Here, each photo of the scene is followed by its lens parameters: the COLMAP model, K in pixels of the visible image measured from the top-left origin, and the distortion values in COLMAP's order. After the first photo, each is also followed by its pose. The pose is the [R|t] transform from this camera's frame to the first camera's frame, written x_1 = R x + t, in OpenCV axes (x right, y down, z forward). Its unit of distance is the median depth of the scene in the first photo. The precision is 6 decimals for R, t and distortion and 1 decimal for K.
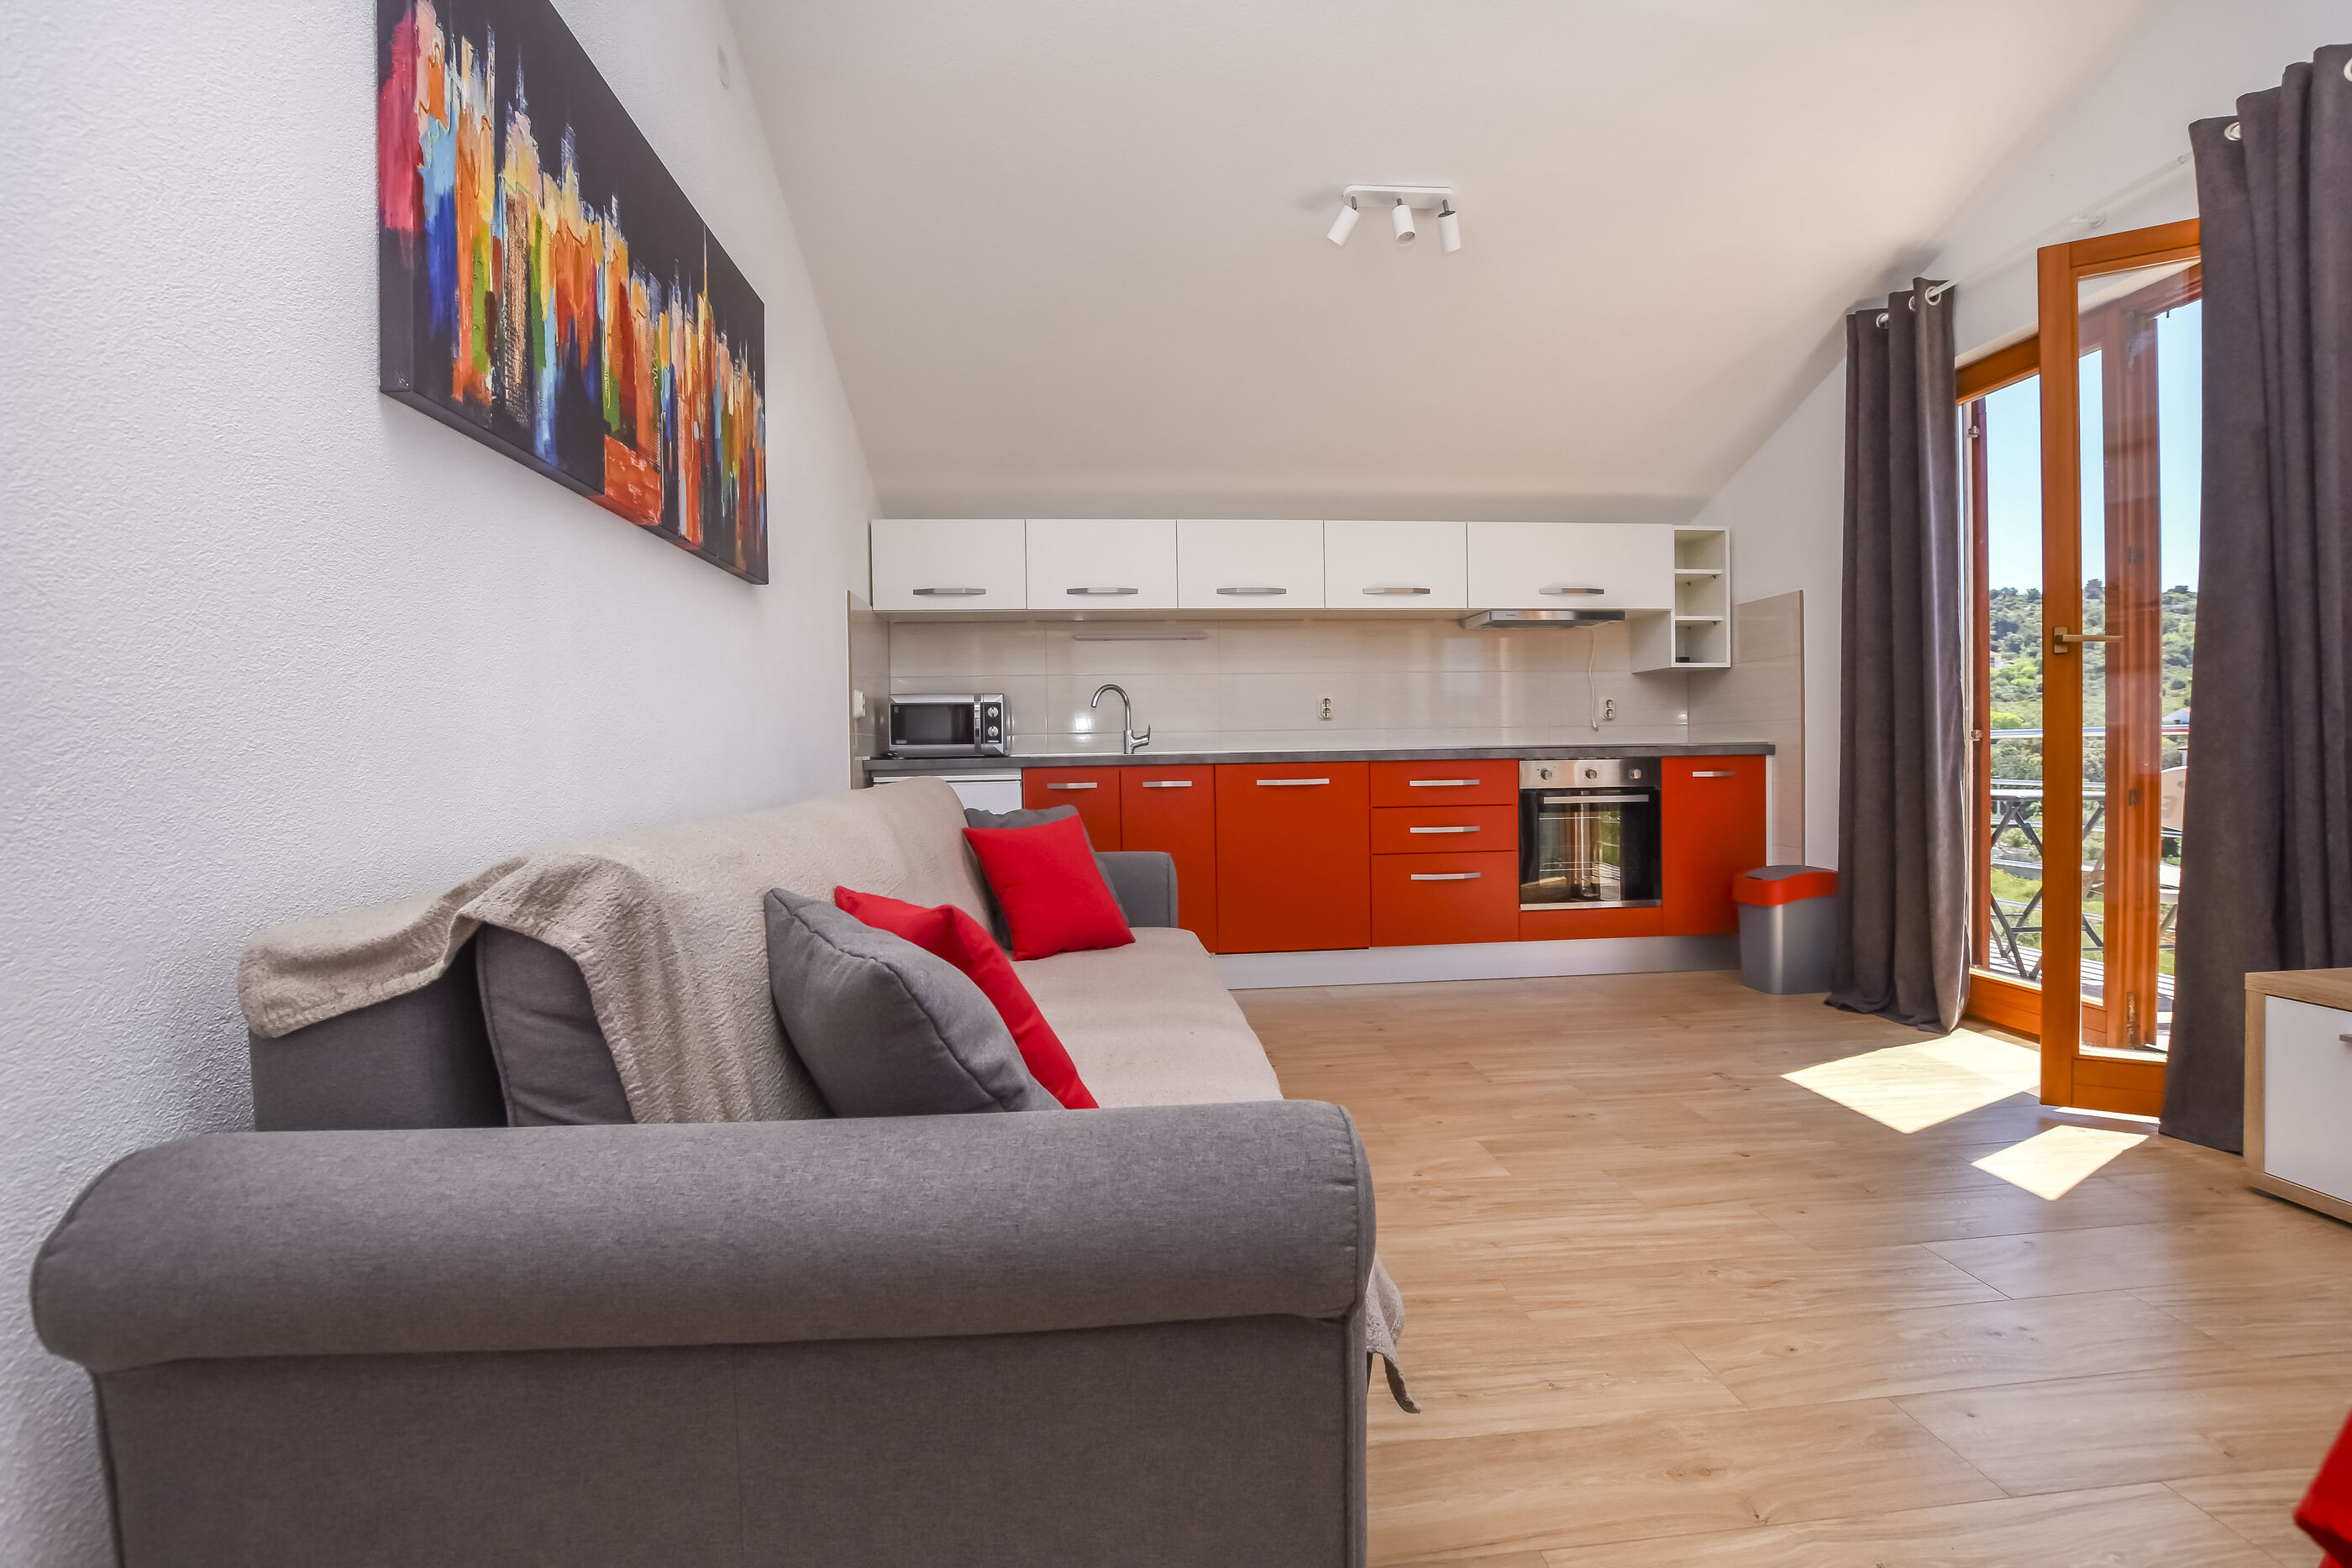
lens RADIAL K [[1067.2, 0, 1260.0], [0, 1067.2, 801.8], [0, 0, 1]] dist [-0.043405, 0.010298]
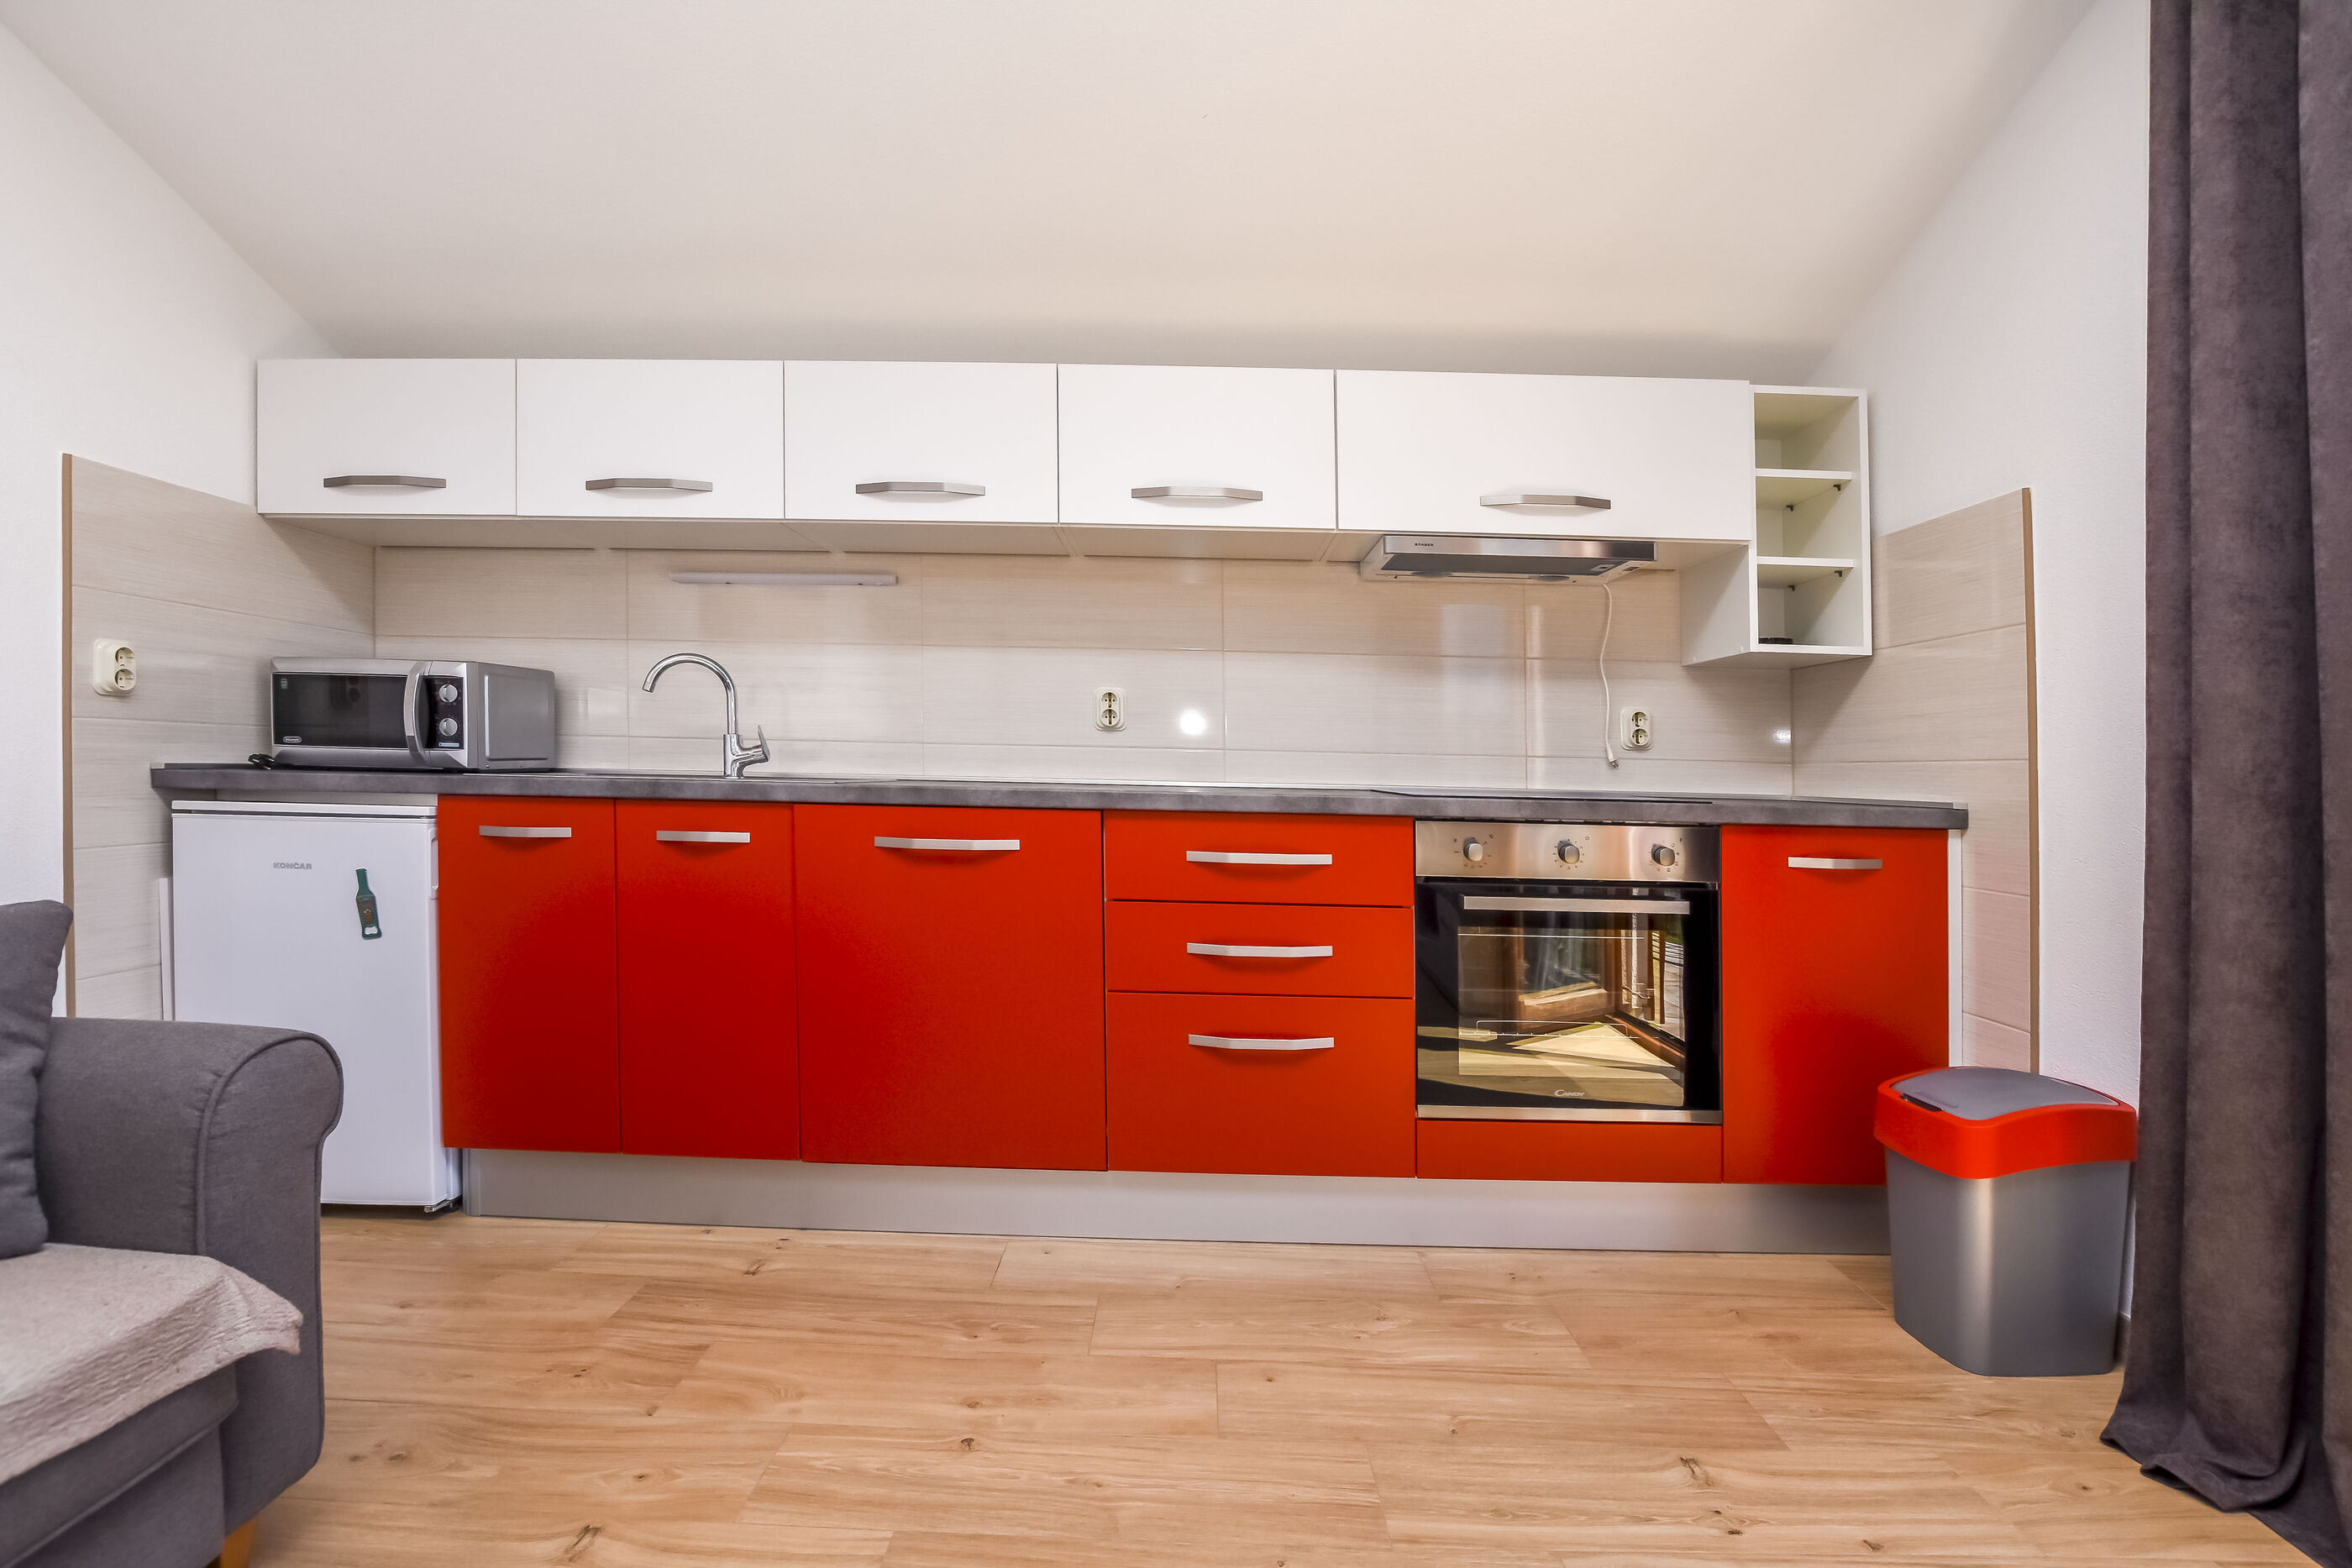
lens RADIAL K [[1052.1, 0, 1171.3], [0, 1052.1, 760.3], [0, 0, 1]] dist [-0.037301, 0.008074]
pose [[0.984510, 0.038625, -0.171019, 0.211544], [-0.048307, 0.997435, -0.052819, -0.035022], [0.168541, 0.060262, 0.983851, 0.481663]]
